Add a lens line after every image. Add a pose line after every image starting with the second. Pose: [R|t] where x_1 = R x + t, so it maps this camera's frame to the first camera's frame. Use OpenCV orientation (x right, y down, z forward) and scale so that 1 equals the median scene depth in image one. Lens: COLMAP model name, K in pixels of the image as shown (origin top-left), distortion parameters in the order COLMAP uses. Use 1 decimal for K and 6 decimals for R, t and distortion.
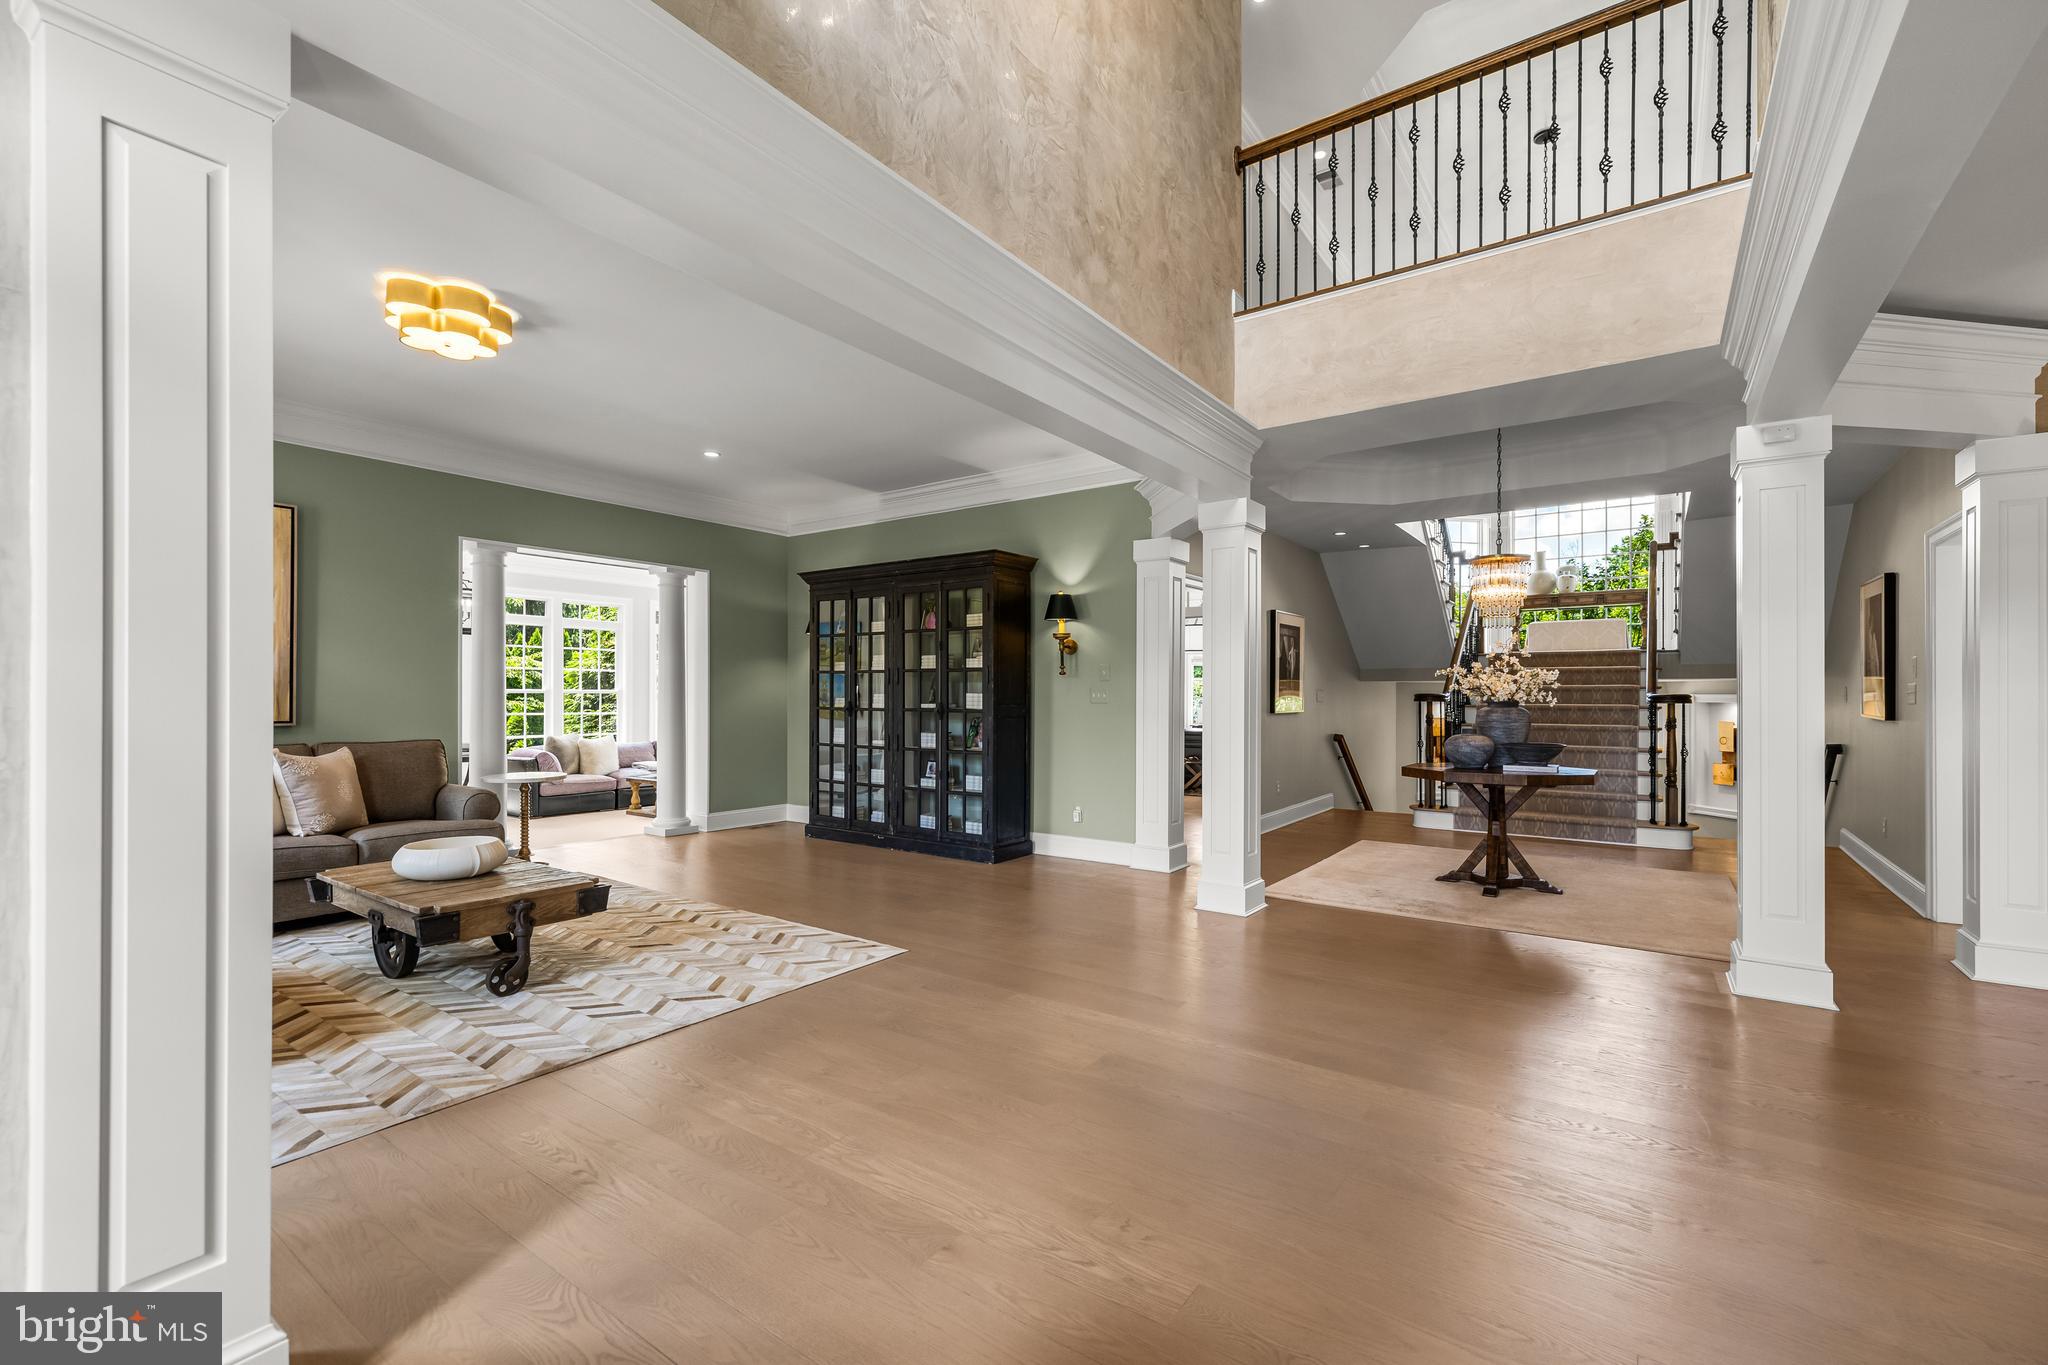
lens RADIAL K [[864.1, 0, 1020.0], [0, 864.1, 695.3], [0, 0, 1]] dist [-0.000646, 0.001524]
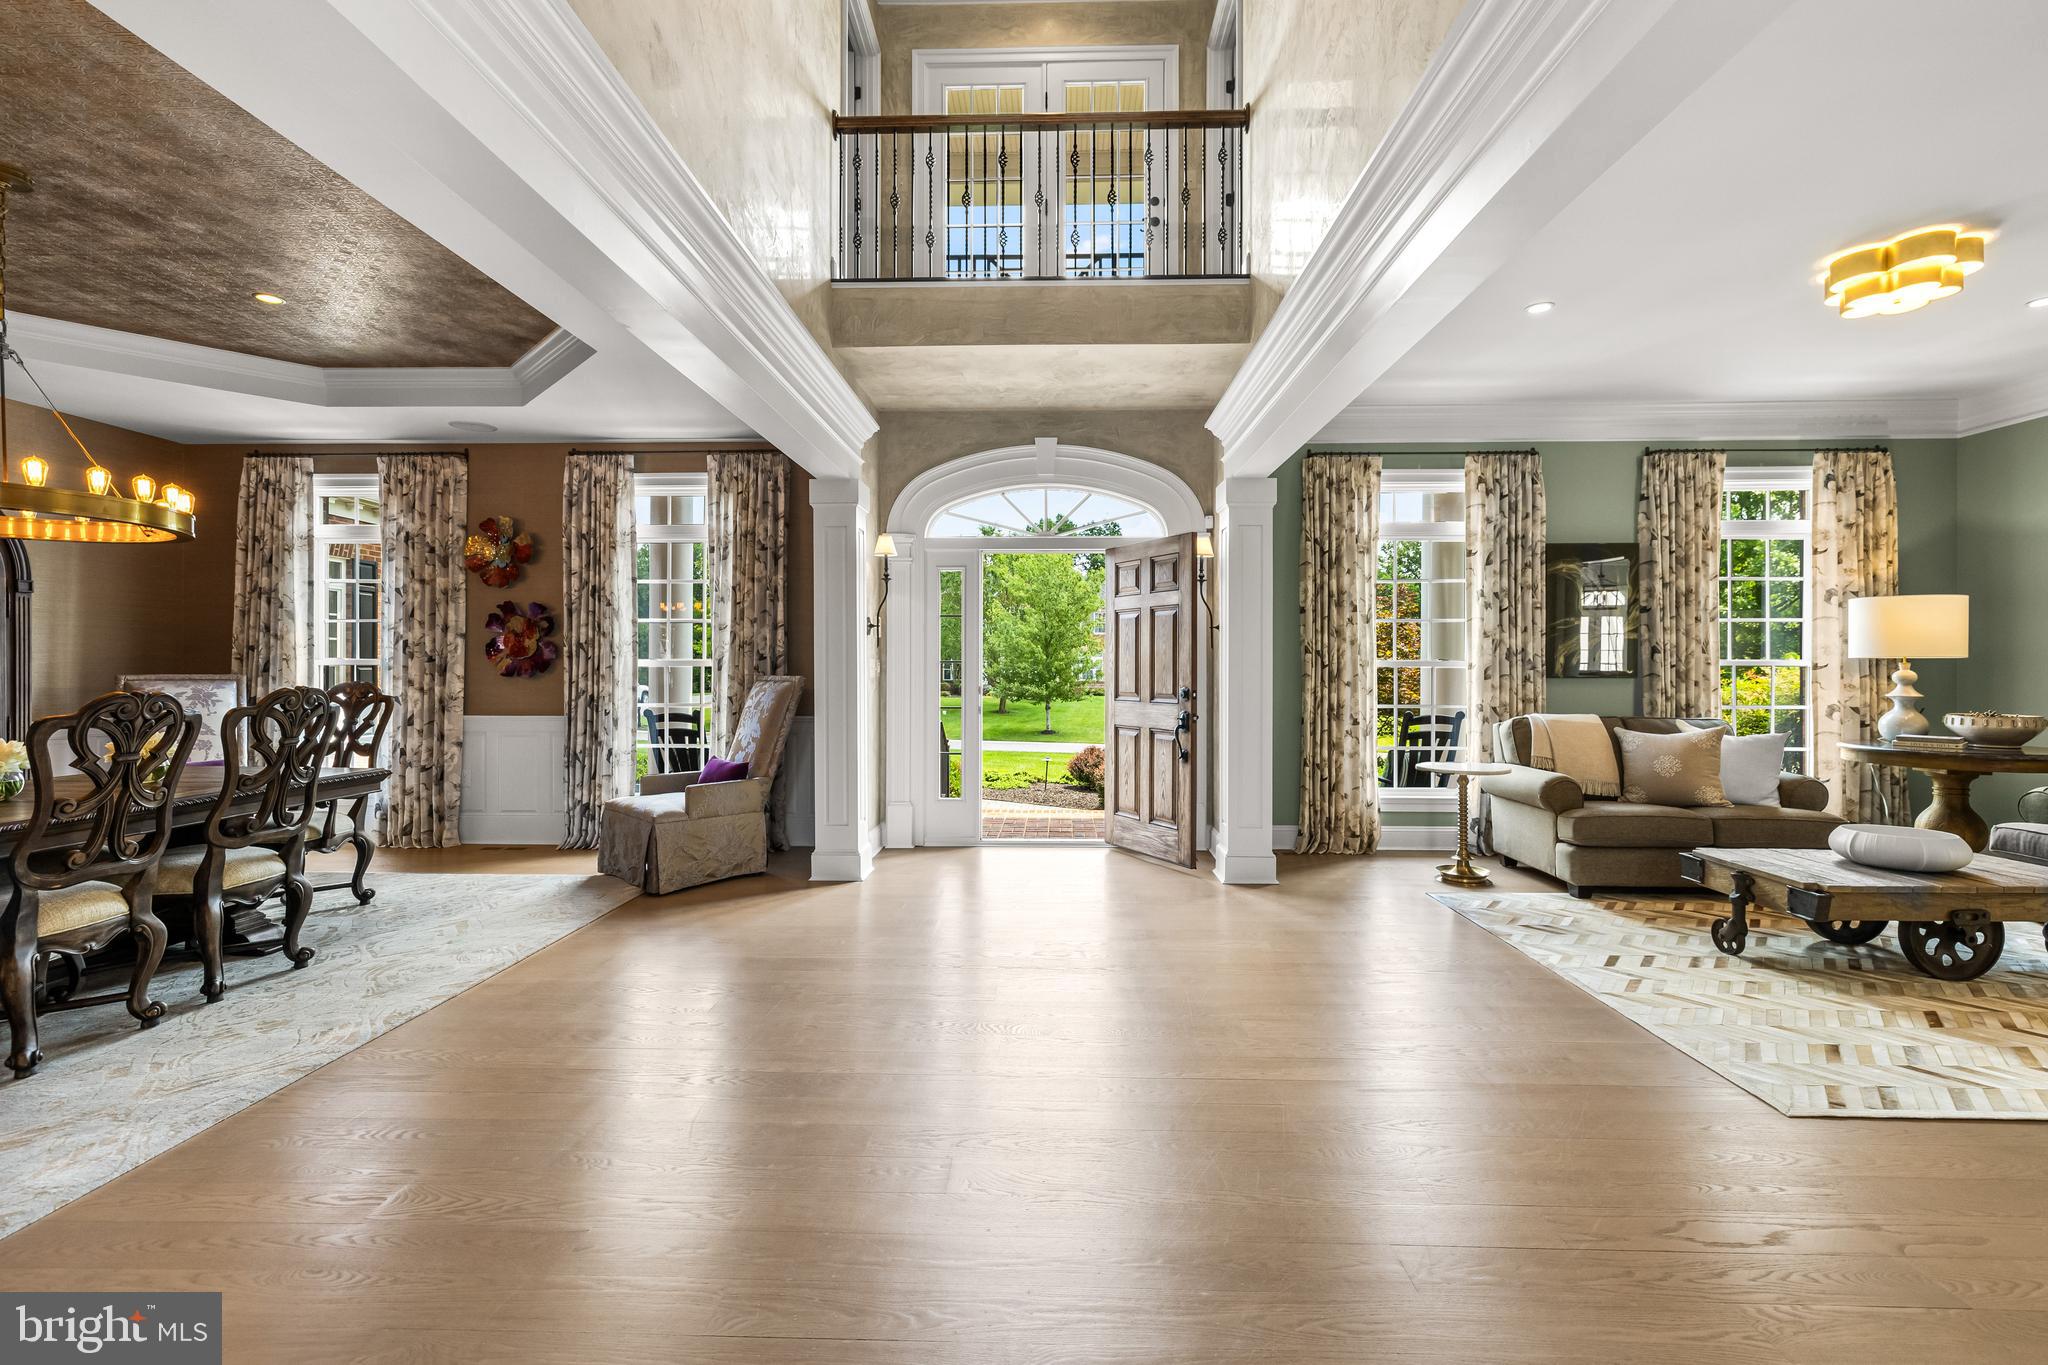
lens RADIAL K [[878.5, 0, 1032.9], [0, 878.5, 667.9], [0, 0, 1]] dist [0.001713, 0.000675]
pose [[-0.827037, -0.003958, -0.562133, 0.465514], [-0.003083, 0.999992, -0.002506, -0.000661], [0.562139, -0.000340, -0.827043, 0.901317]]
